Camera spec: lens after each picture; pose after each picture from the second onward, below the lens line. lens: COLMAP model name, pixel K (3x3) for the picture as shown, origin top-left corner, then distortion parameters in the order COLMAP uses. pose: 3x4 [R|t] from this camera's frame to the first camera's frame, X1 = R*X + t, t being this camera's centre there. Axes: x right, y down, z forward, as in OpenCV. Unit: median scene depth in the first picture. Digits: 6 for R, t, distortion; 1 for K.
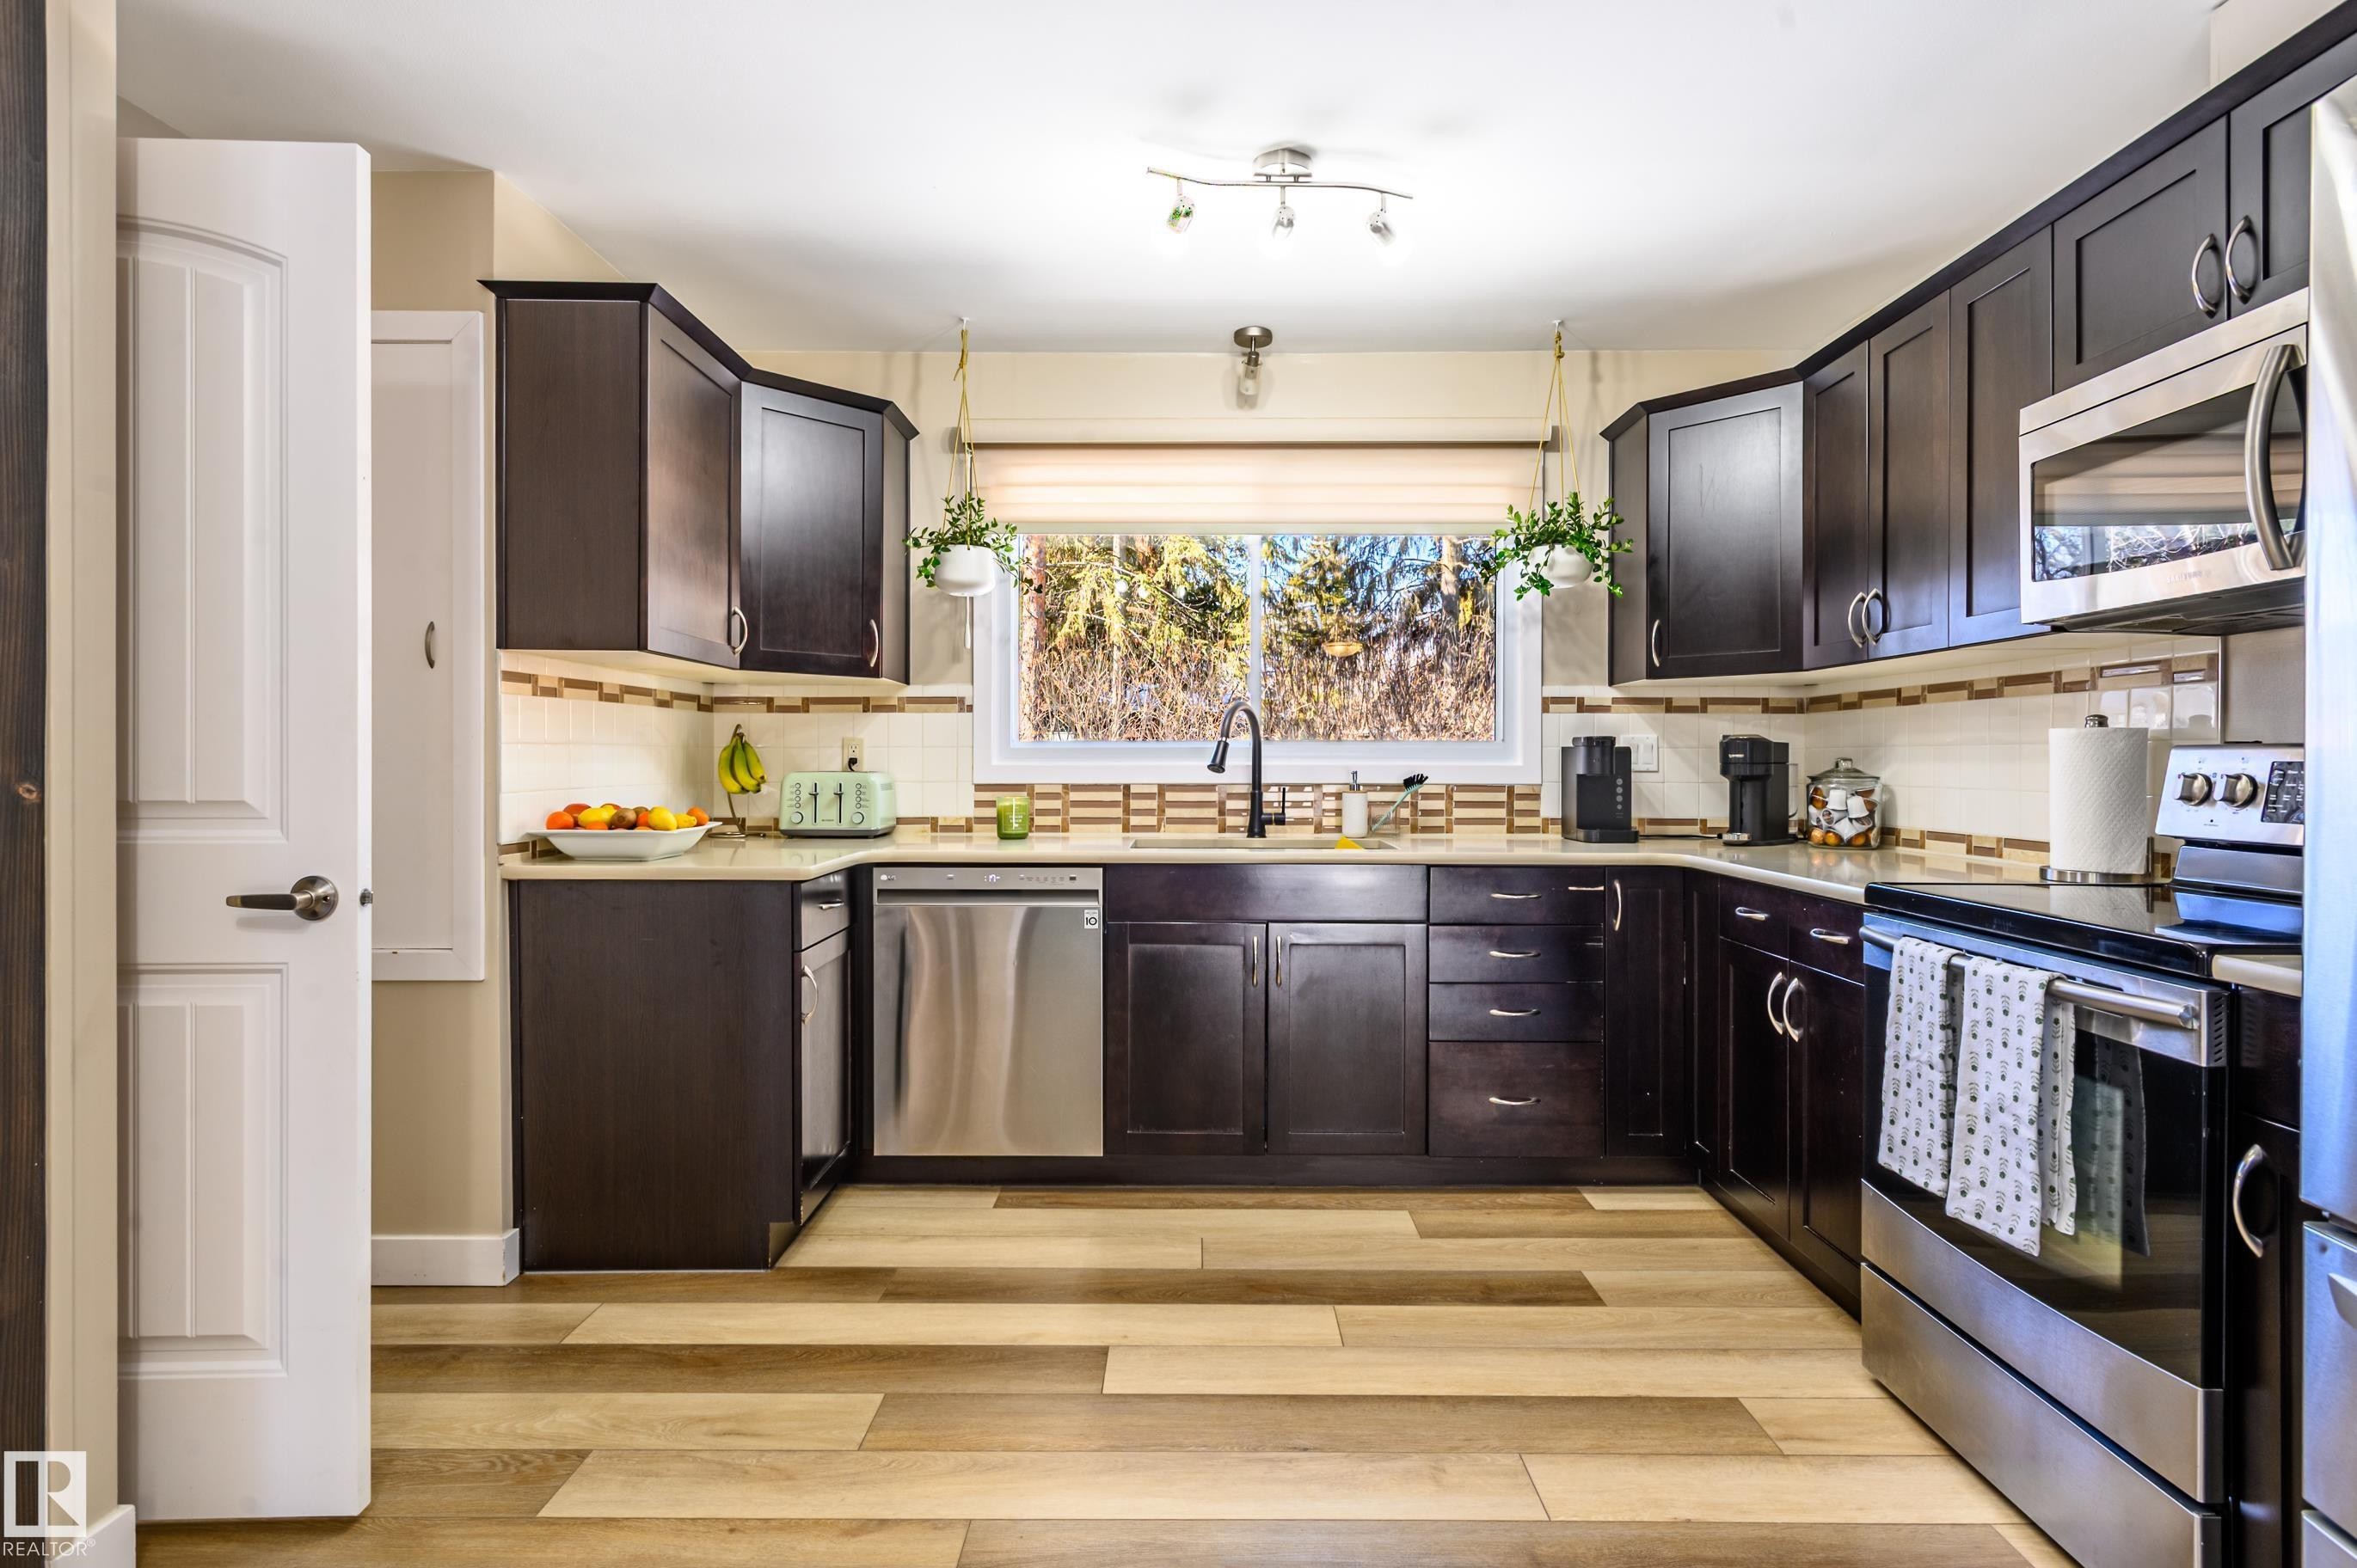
lens RADIAL K [[1202.6, 0, 1179.2], [0, 1202.6, 787.9], [0, 0, 1]] dist [0.016851, 0.000482]
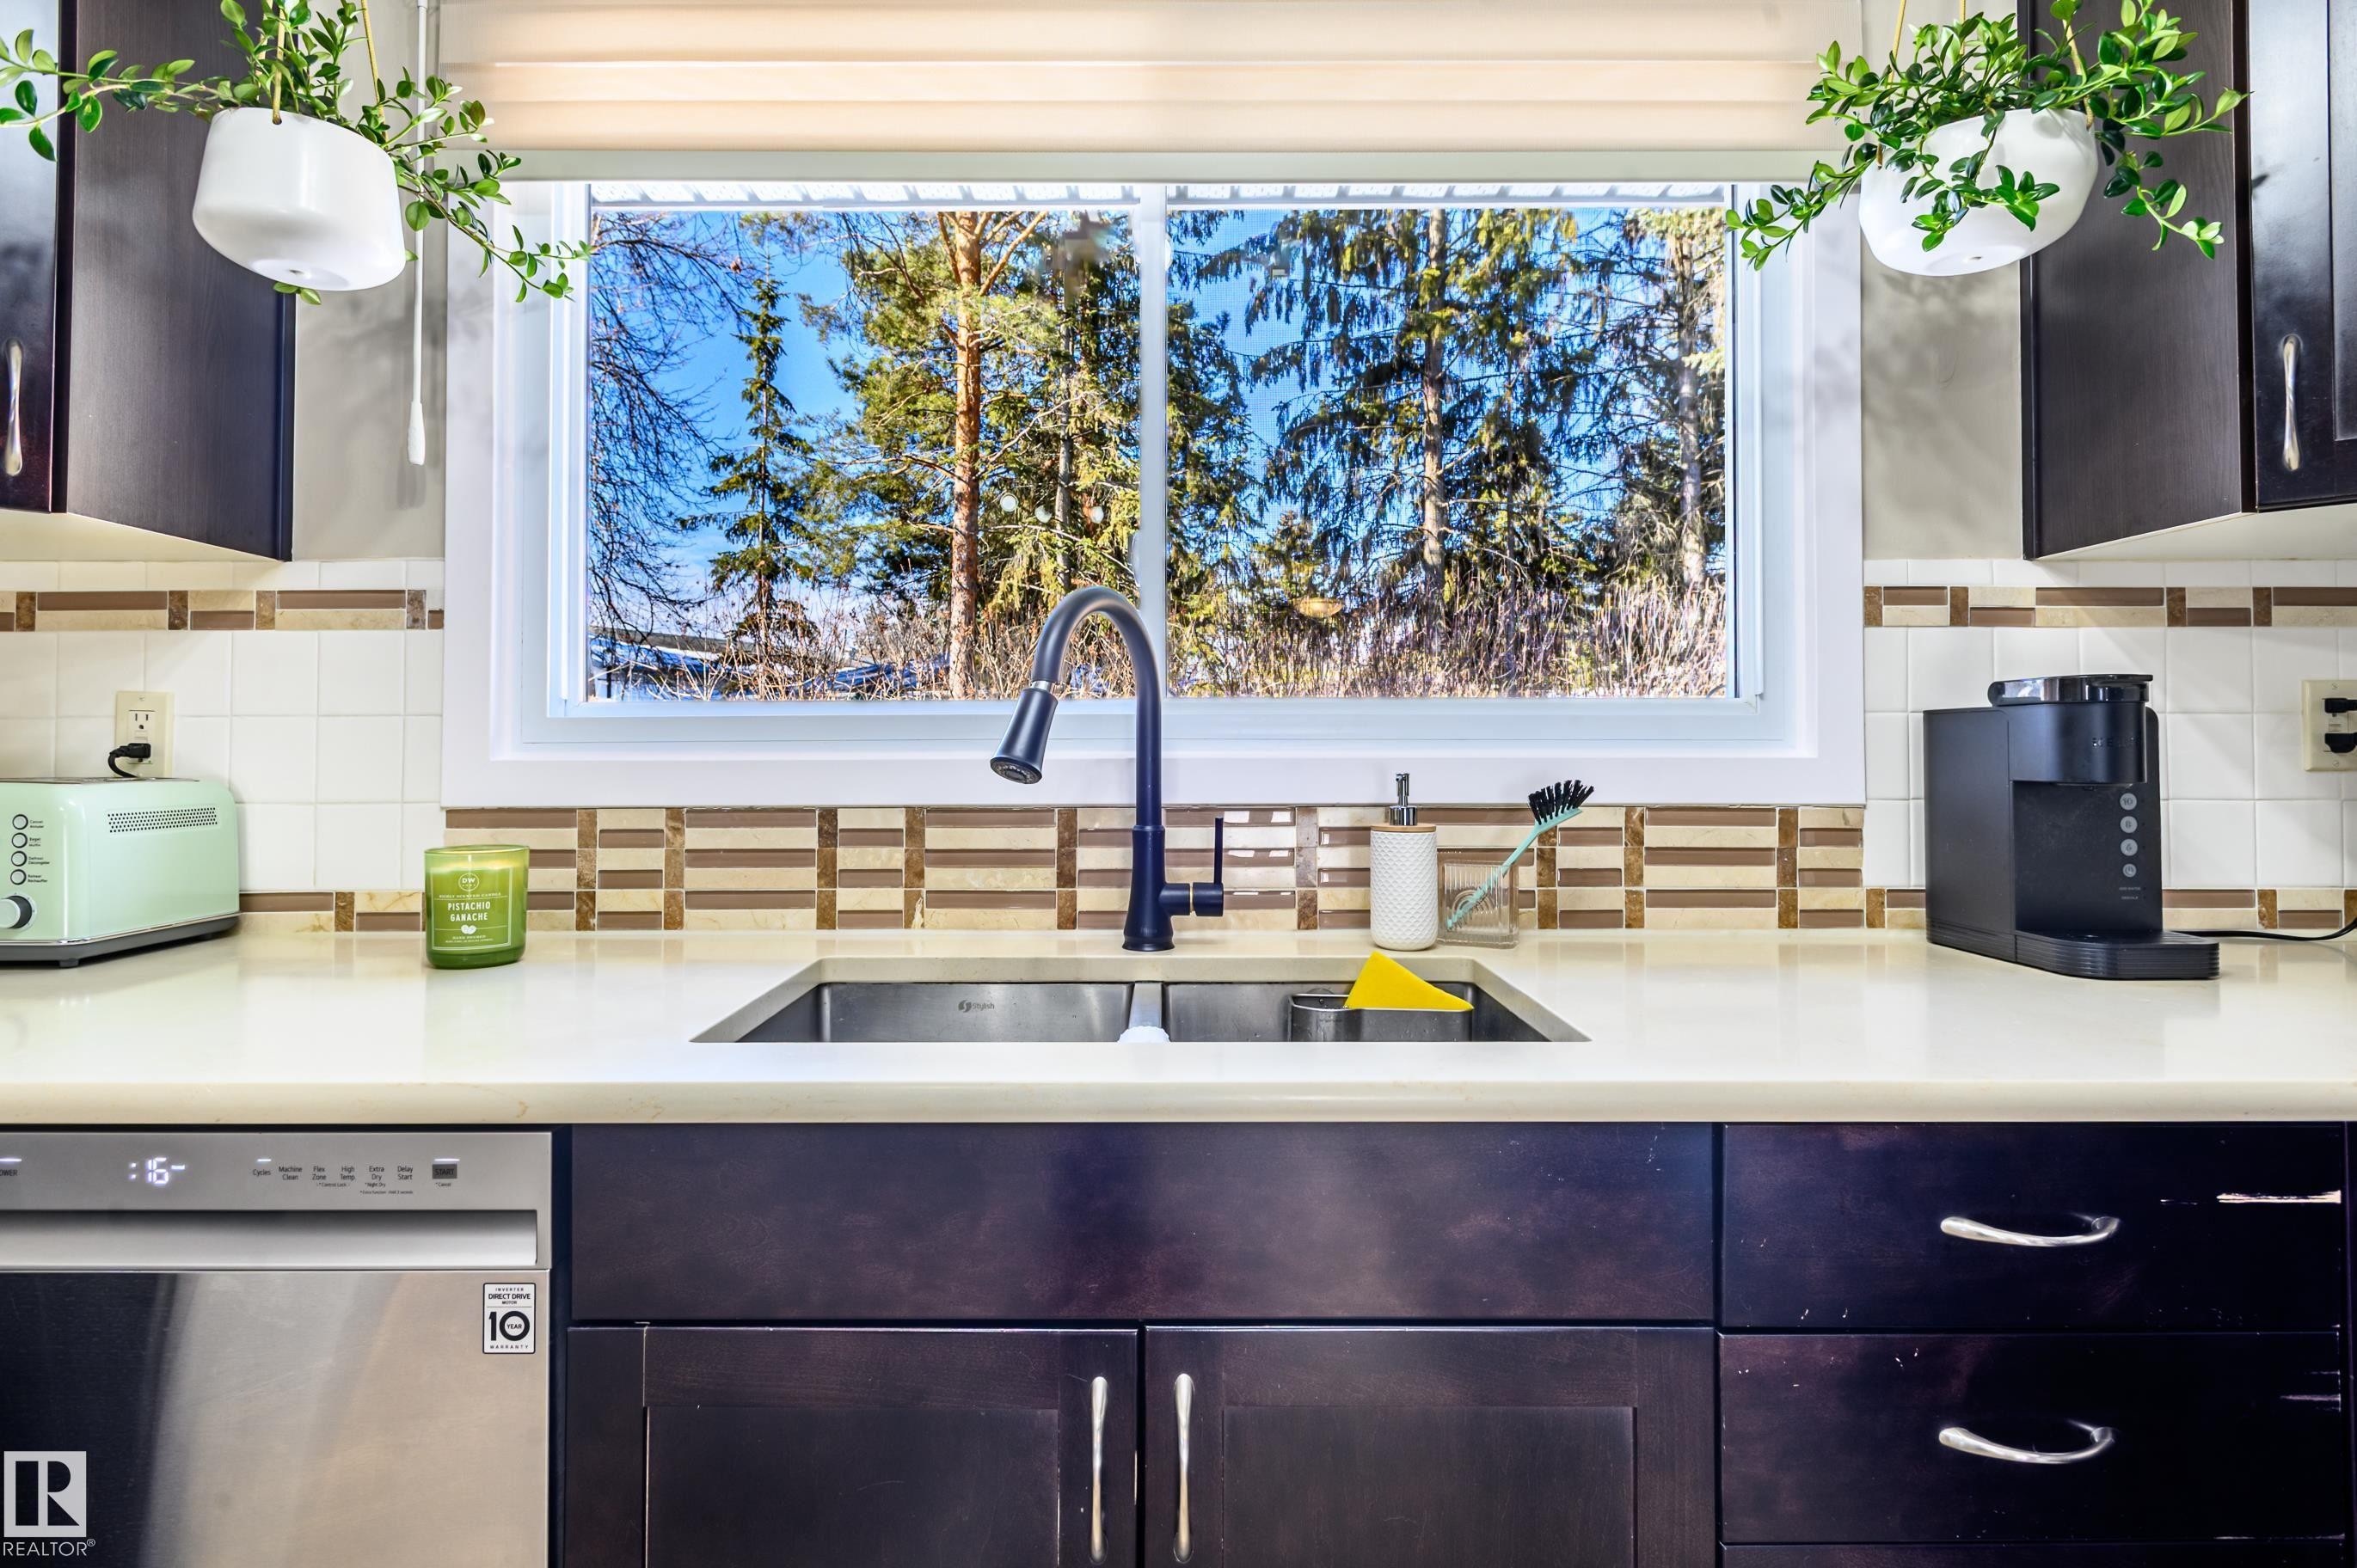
lens RADIAL K [[1202.6, 0, 1175.3], [0, 1202.6, 770.2], [0, 0, 1]] dist [0.016851, 0.000482]
pose [[0.999715, -0.003294, 0.023631, 0.062530], [0.003455, 0.999971, -0.006780, -0.012331], [-0.023608, 0.006860, 0.999698, 0.600986]]
